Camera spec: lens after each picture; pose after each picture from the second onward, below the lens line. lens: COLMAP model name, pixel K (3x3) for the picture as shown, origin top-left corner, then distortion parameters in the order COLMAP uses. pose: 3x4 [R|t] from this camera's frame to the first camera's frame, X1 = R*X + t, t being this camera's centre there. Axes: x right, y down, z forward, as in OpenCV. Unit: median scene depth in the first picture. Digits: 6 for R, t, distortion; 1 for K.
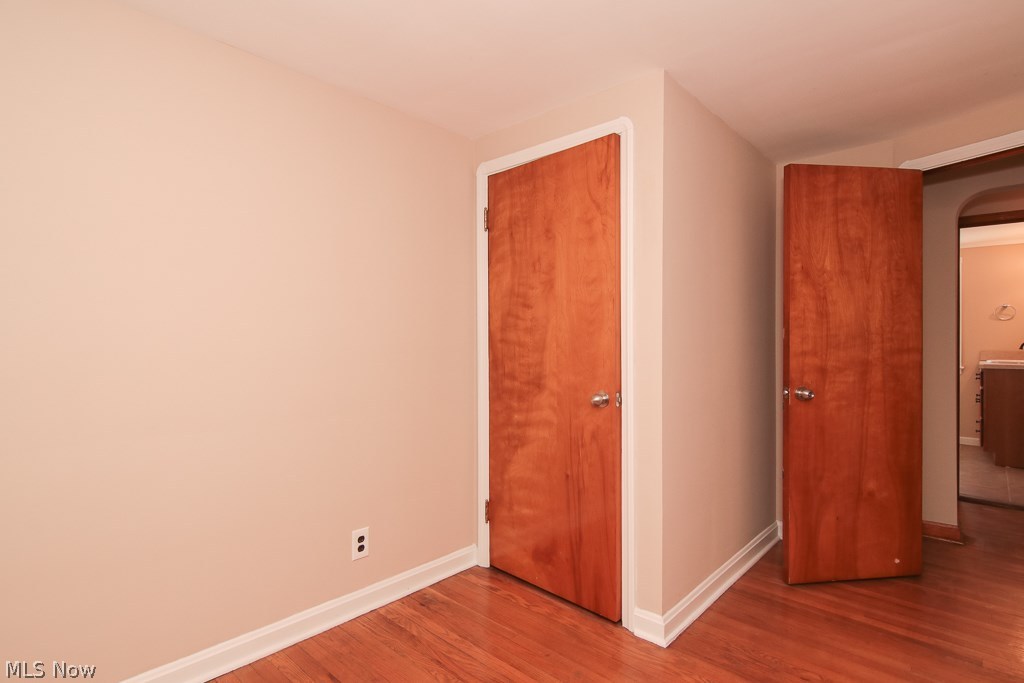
lens RADIAL K [[526.4, 0, 512.6], [0, 526.4, 344.0], [0, 0, 1]] dist [0.015937, -0.010003]
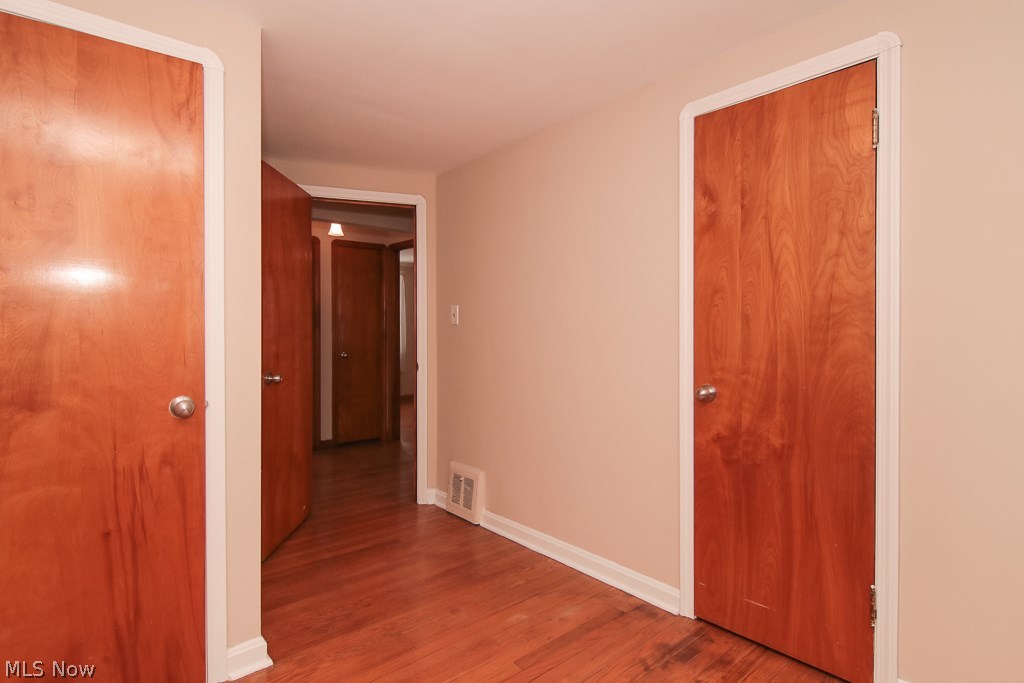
lens RADIAL K [[526.4, 0, 512.7], [0, 526.4, 335.2], [0, 0, 1]] dist [0.015937, -0.010003]
pose [[0.117221, -0.008411, 0.993070, -0.508506], [0.003798, 0.999961, 0.008021, -0.001834], [-0.993099, 0.002831, 0.117249, 0.427279]]
